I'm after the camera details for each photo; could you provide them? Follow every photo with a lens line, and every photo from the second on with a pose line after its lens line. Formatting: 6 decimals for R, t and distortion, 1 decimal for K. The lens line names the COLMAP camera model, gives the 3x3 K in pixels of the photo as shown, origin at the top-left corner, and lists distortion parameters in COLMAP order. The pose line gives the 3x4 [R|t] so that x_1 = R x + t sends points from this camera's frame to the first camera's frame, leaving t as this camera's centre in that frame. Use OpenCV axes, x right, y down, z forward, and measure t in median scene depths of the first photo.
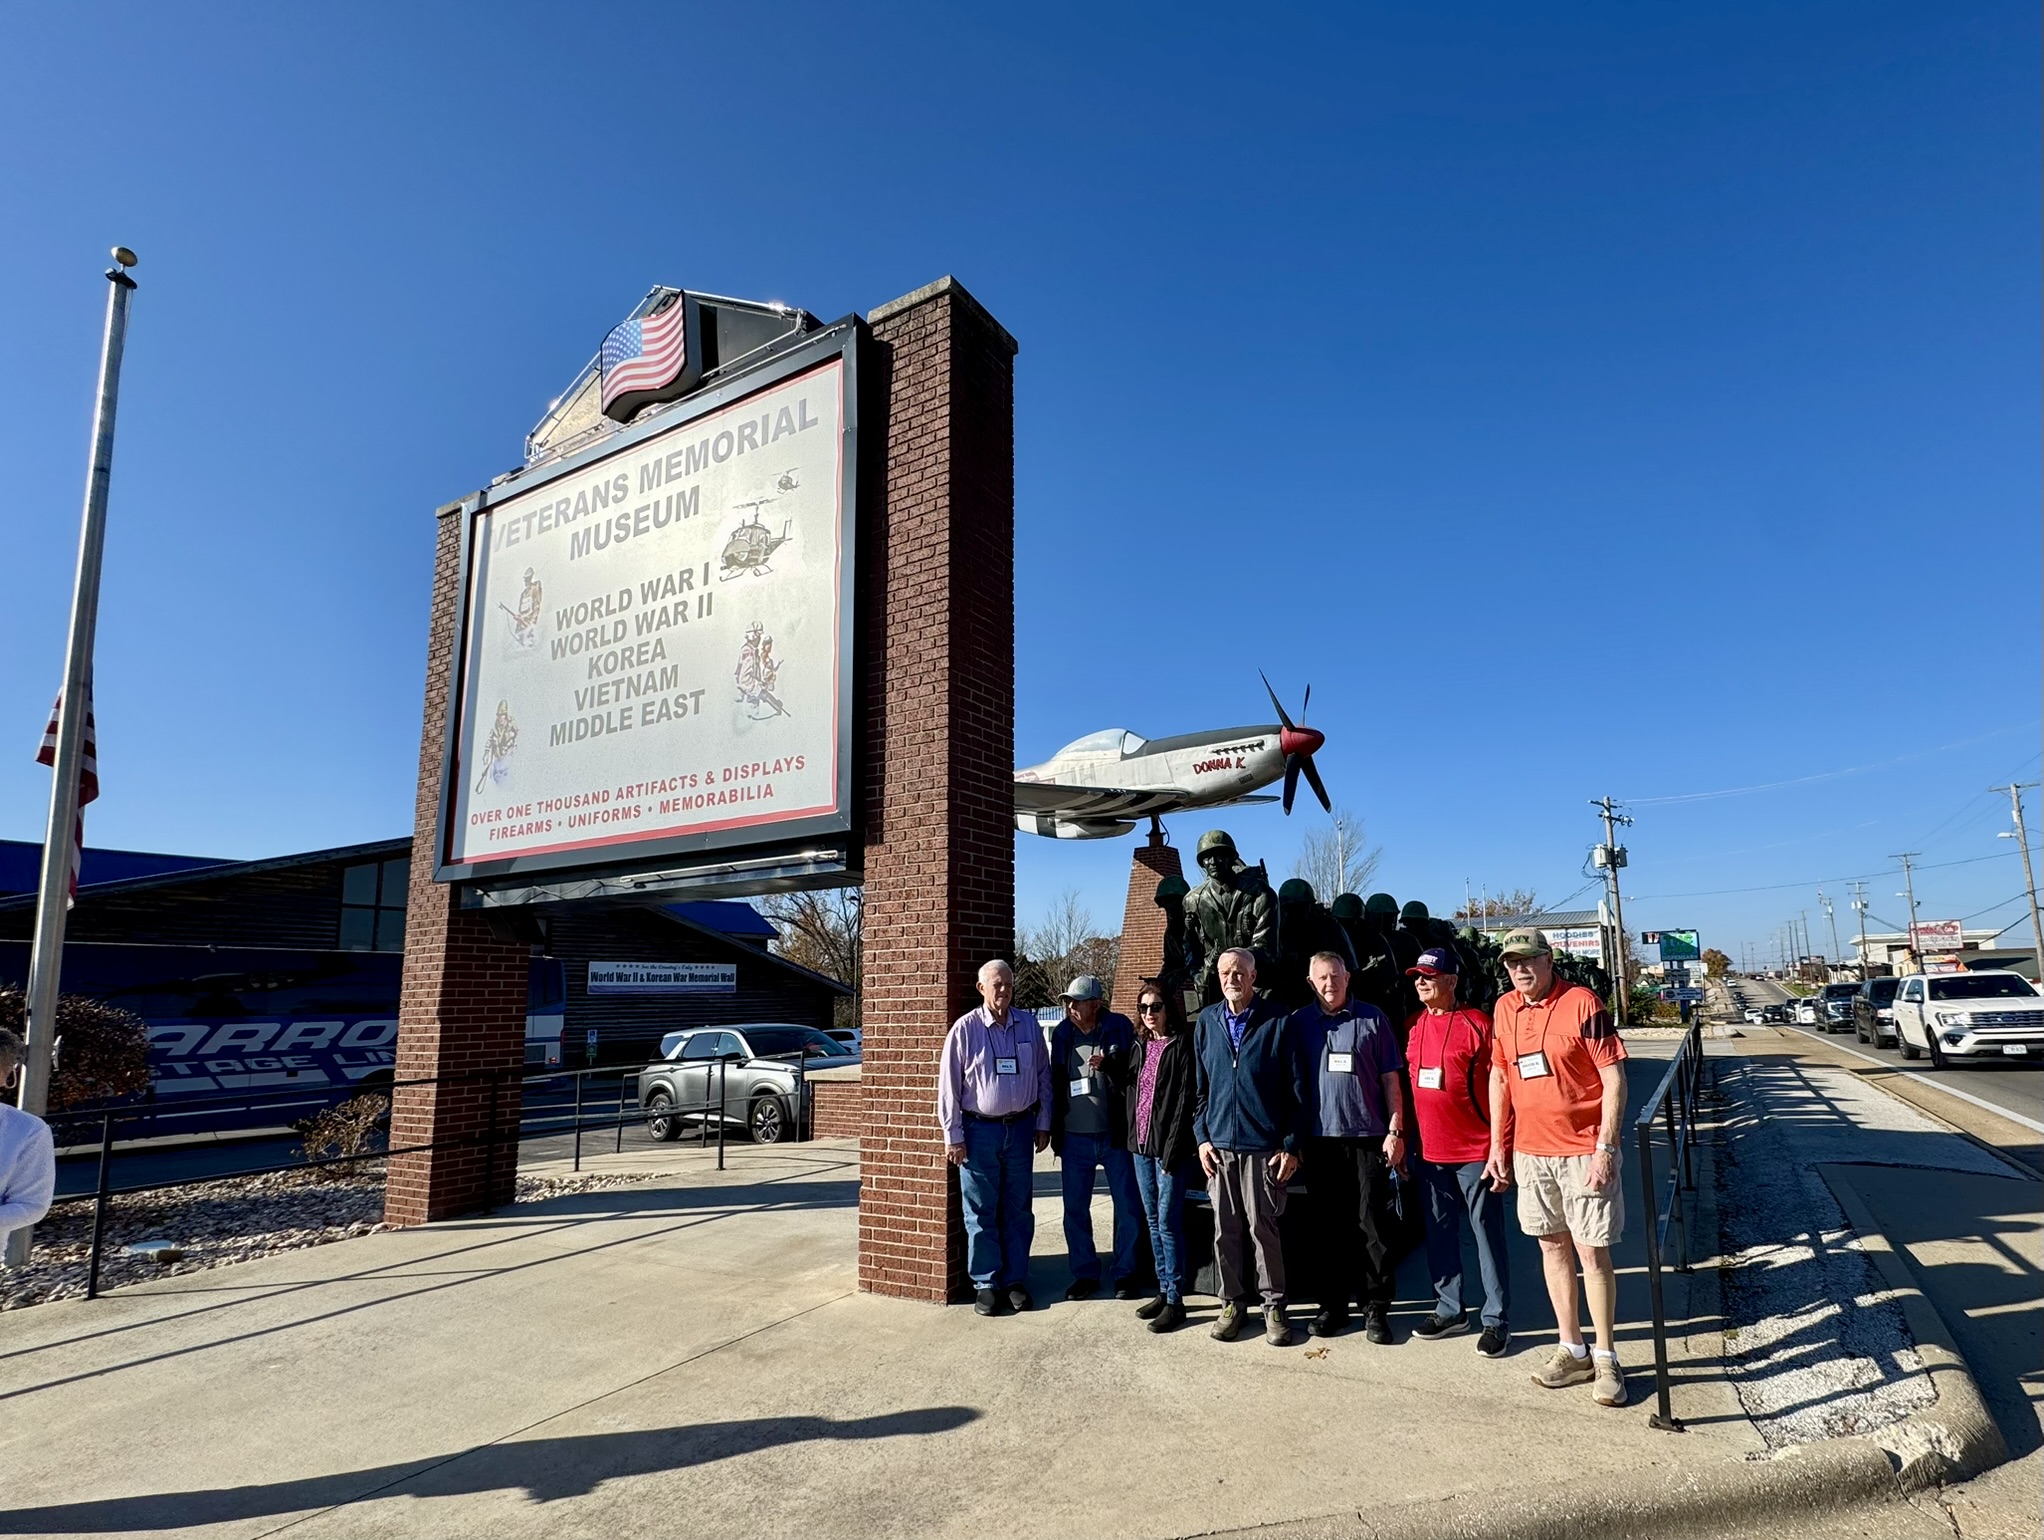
lens RADIAL K [[956.2, 0, 1173.3], [0, 956.2, 881.0], [0, 0, 1]] dist [-0.006097, 0.001064]
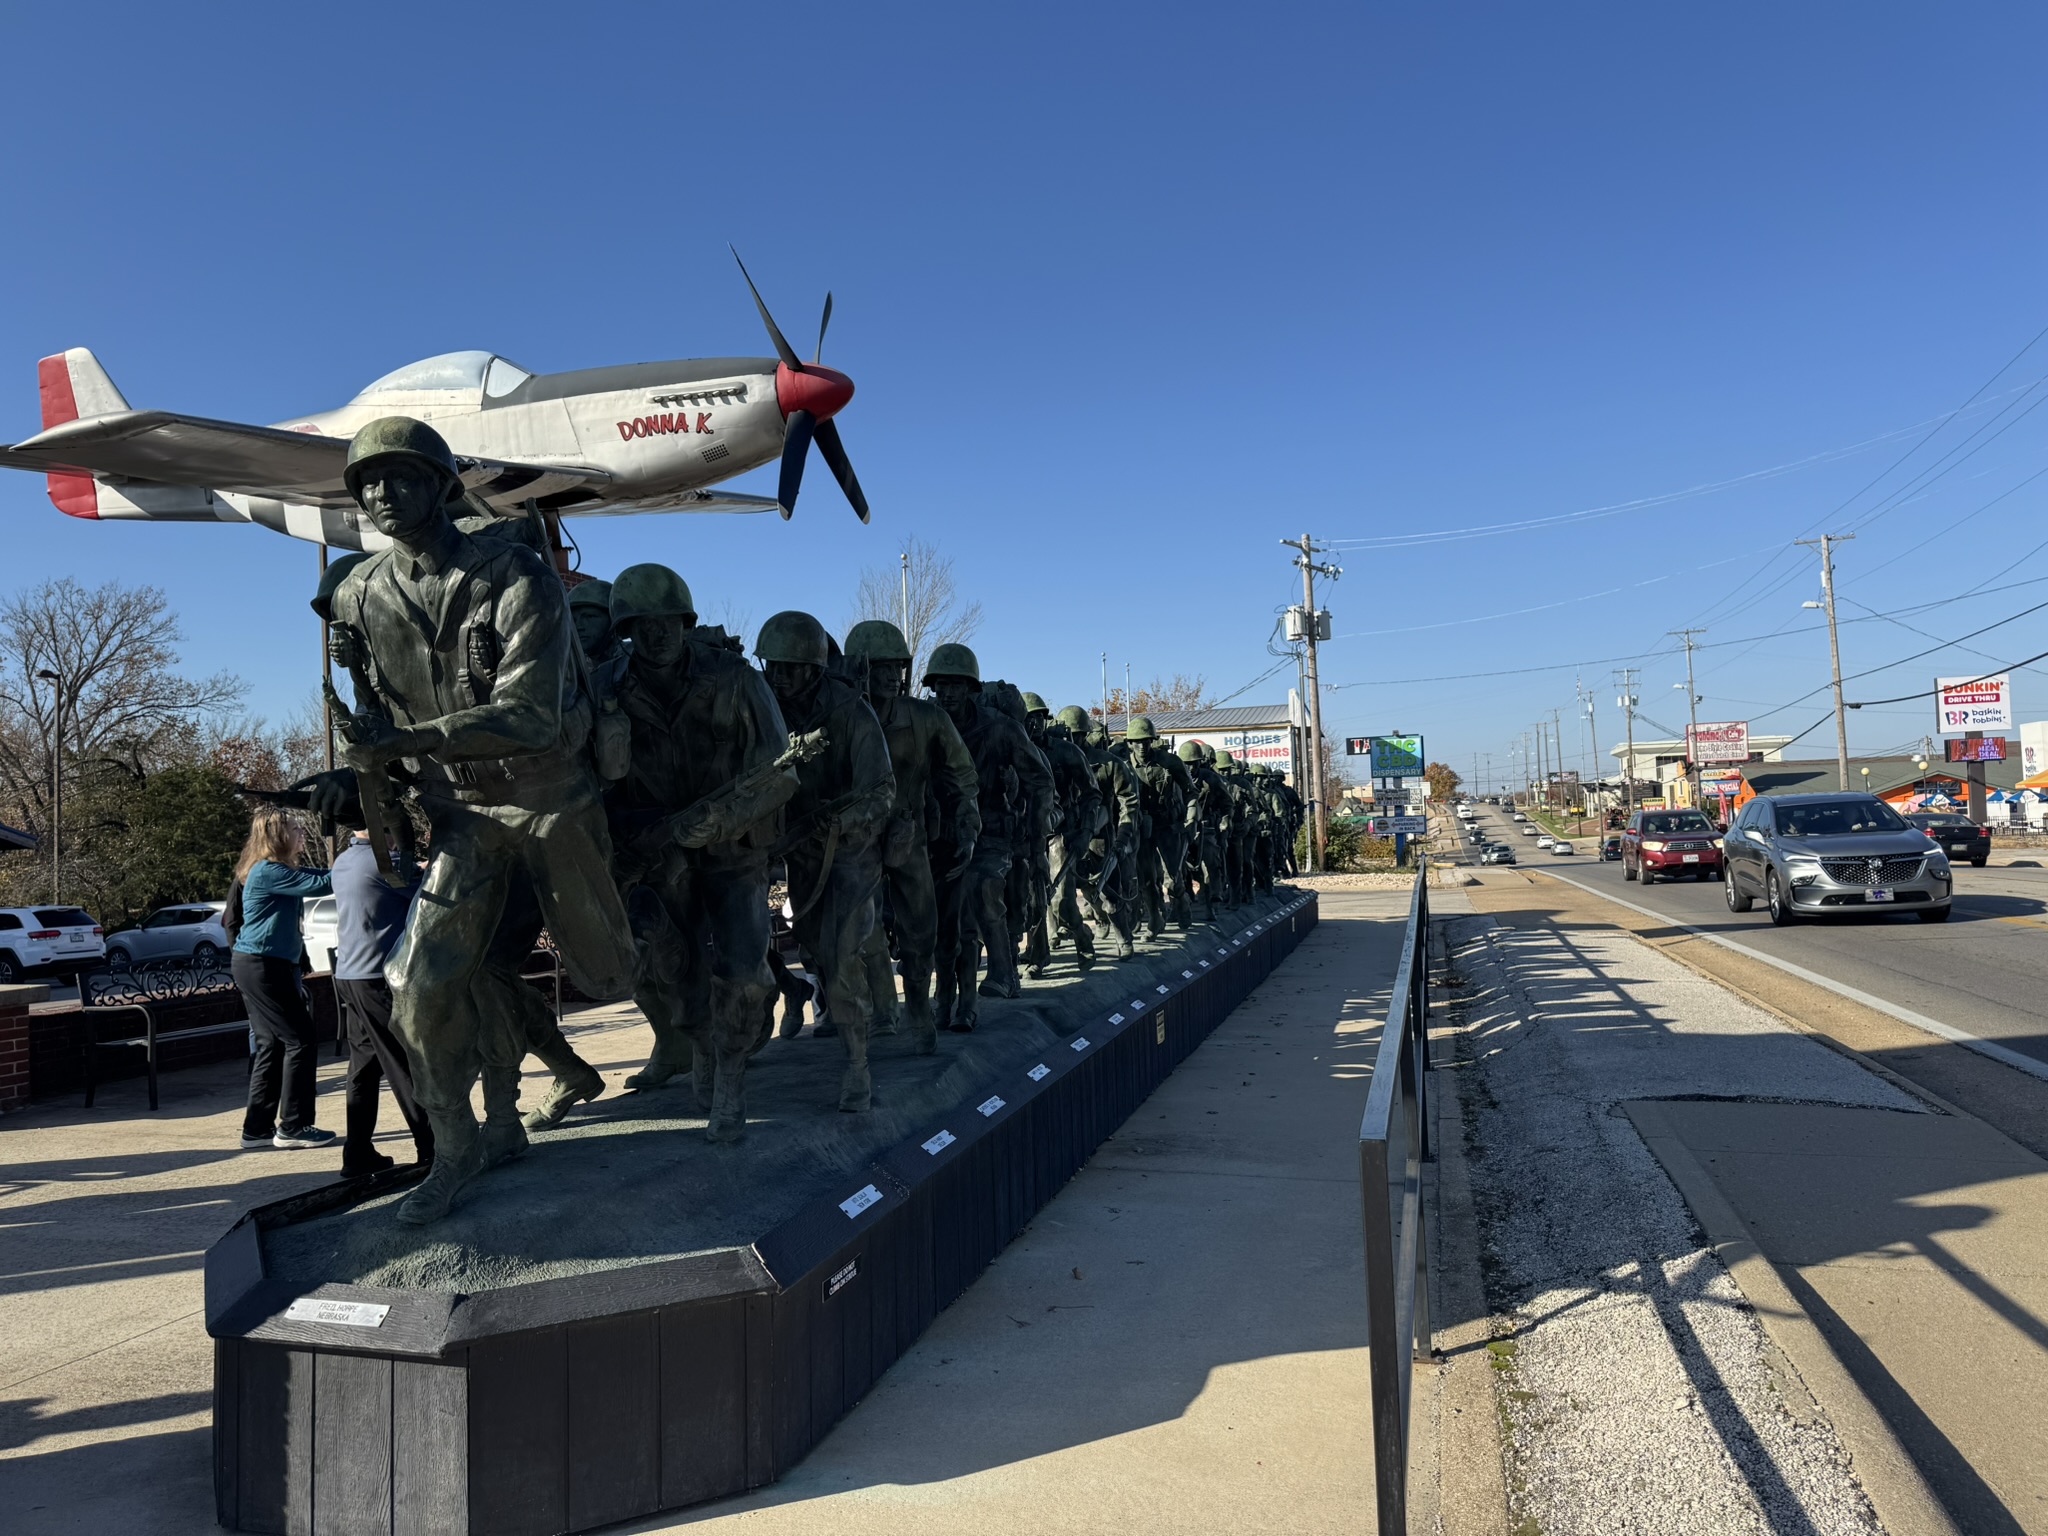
lens RADIAL K [[1450.7, 0, 1031.3], [0, 1450.7, 774.9], [0, 0, 1]] dist [0.146211, -0.252012]
pose [[0.970466, -0.005214, 0.241182, 0.102005], [-0.013479, 0.997033, 0.075790, 0.030846], [-0.240861, -0.076803, 0.967516, 0.220873]]
